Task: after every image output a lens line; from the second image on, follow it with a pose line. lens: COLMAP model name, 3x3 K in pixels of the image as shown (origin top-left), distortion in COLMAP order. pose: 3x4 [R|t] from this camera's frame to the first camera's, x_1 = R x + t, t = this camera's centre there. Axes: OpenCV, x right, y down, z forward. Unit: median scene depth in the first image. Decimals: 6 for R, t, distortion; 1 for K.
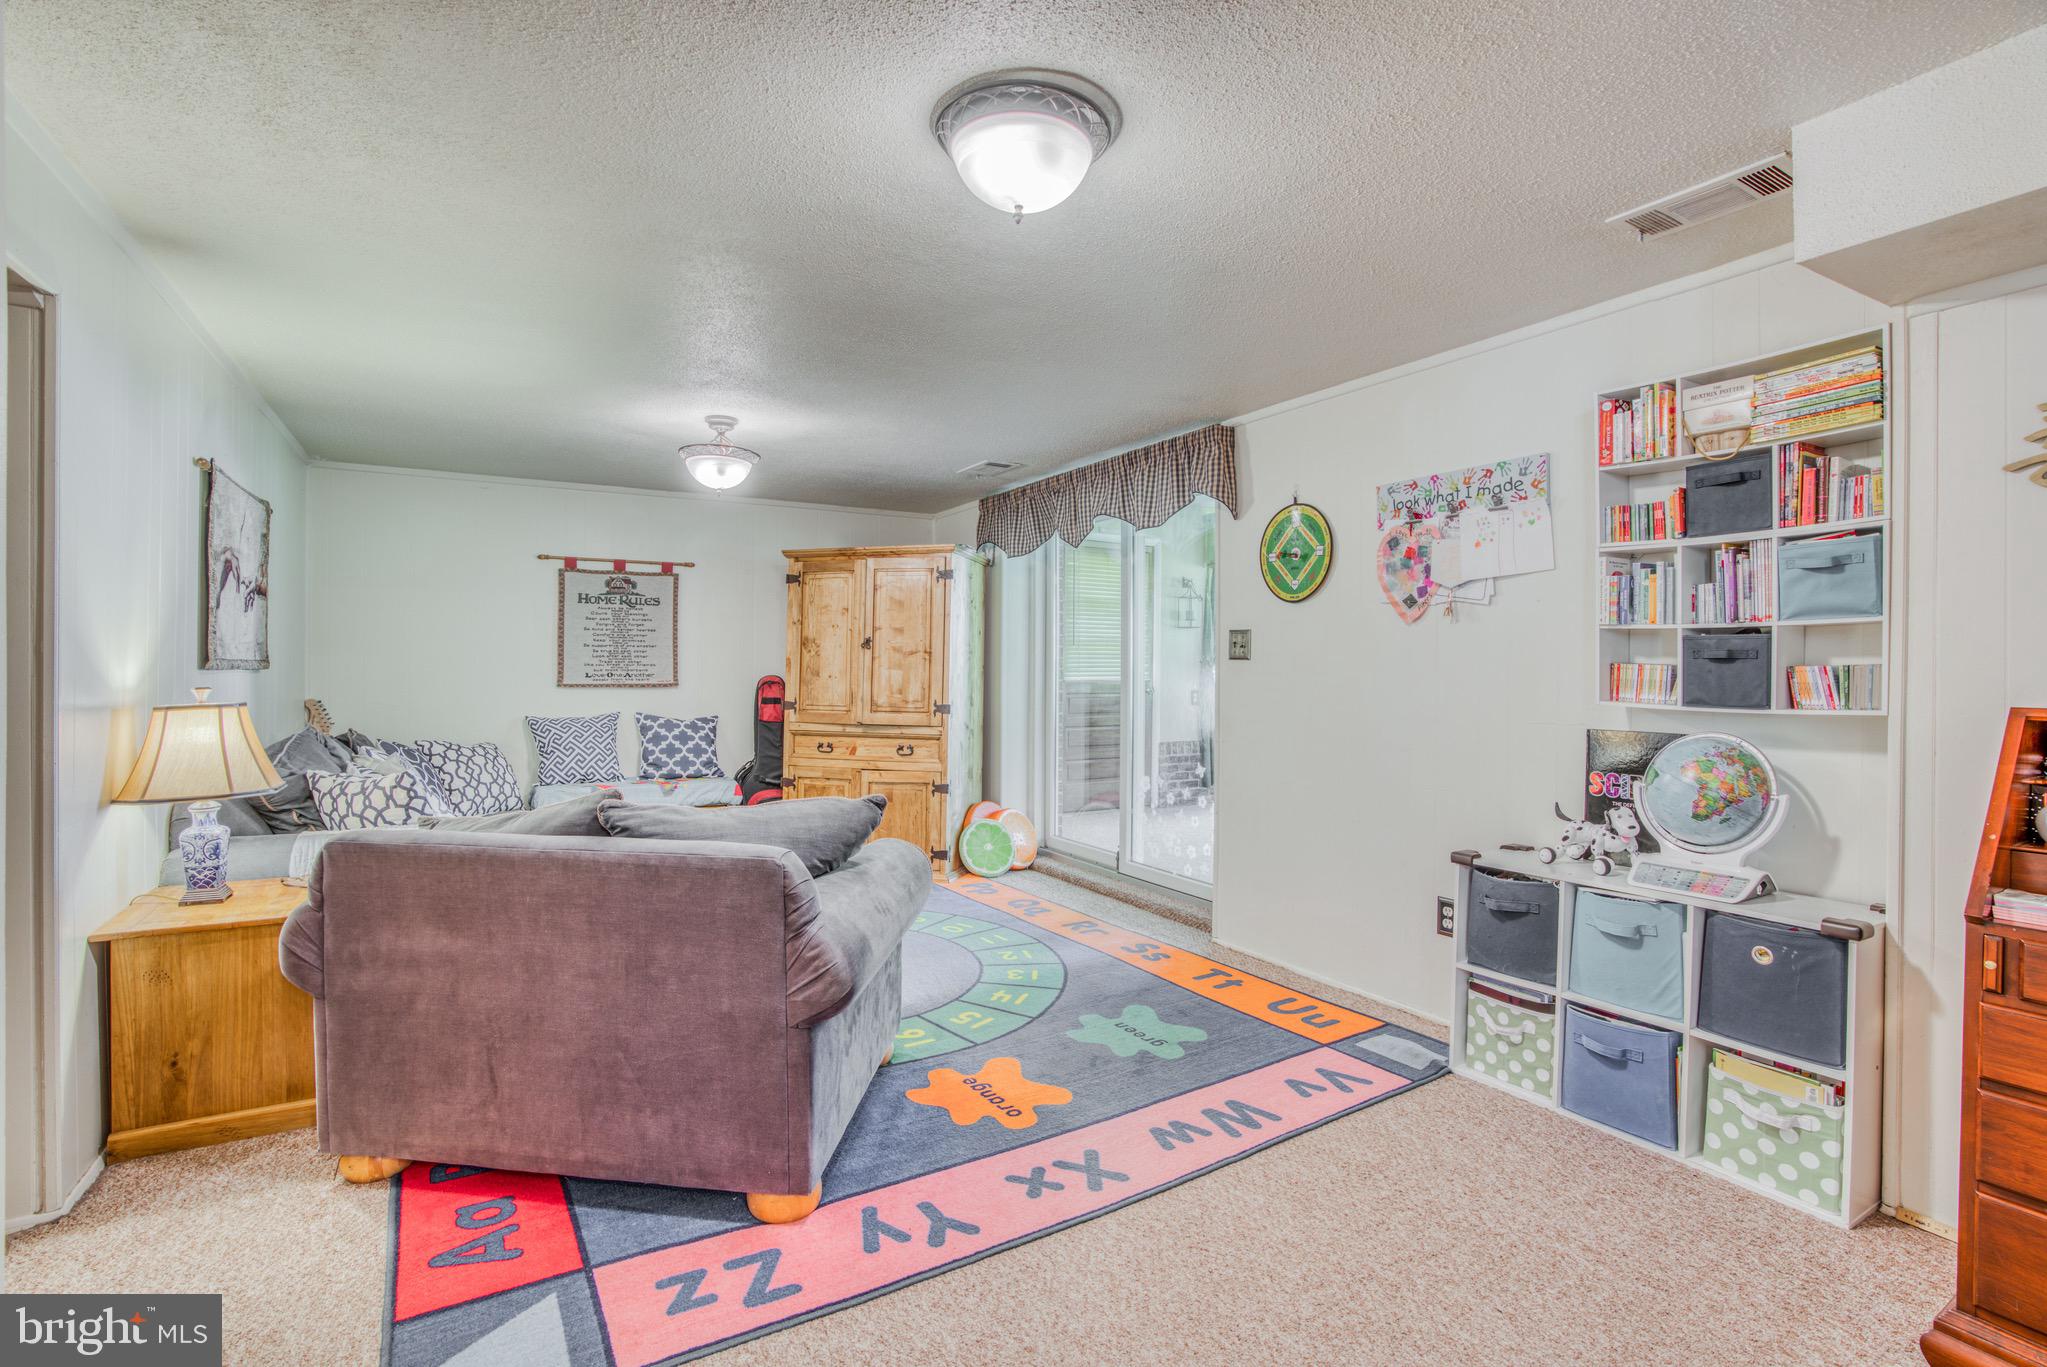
lens RADIAL K [[939.5, 0, 1008.4], [0, 939.5, 693.8], [0, 0, 1]] dist [-0.064746, 0.023991]
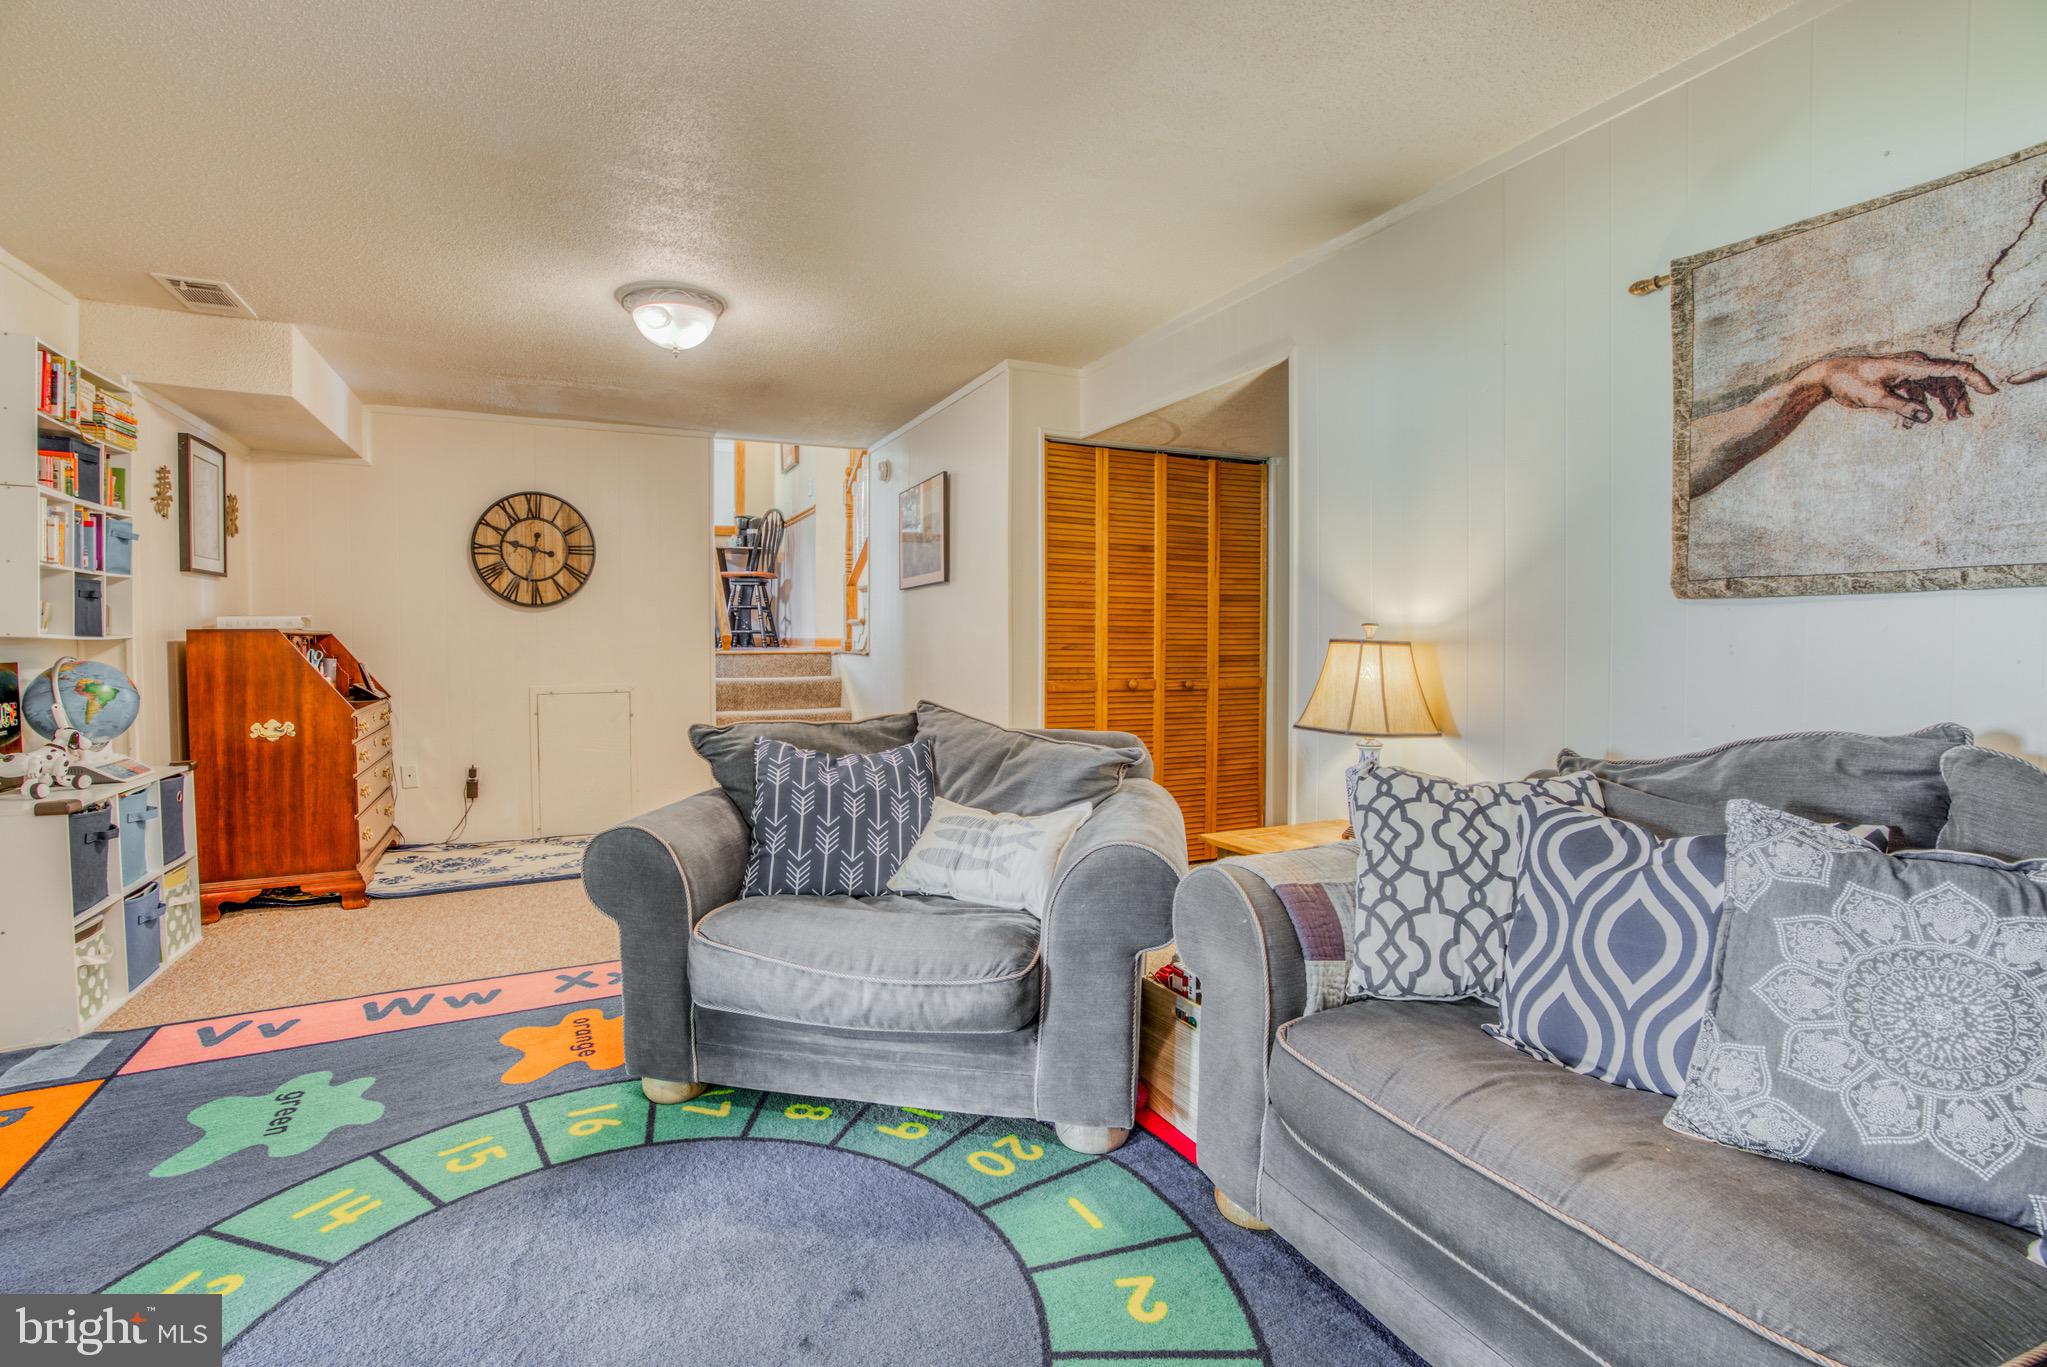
lens RADIAL K [[939.5, 0, 1008.4], [0, 939.5, 693.8], [0, 0, 1]] dist [-0.064746, 0.023991]
pose [[-0.995640, -0.015418, 0.091994, -0.530245], [-0.006587, 0.995404, 0.095540, -0.025562], [-0.093044, 0.094518, -0.991166, 1.815471]]
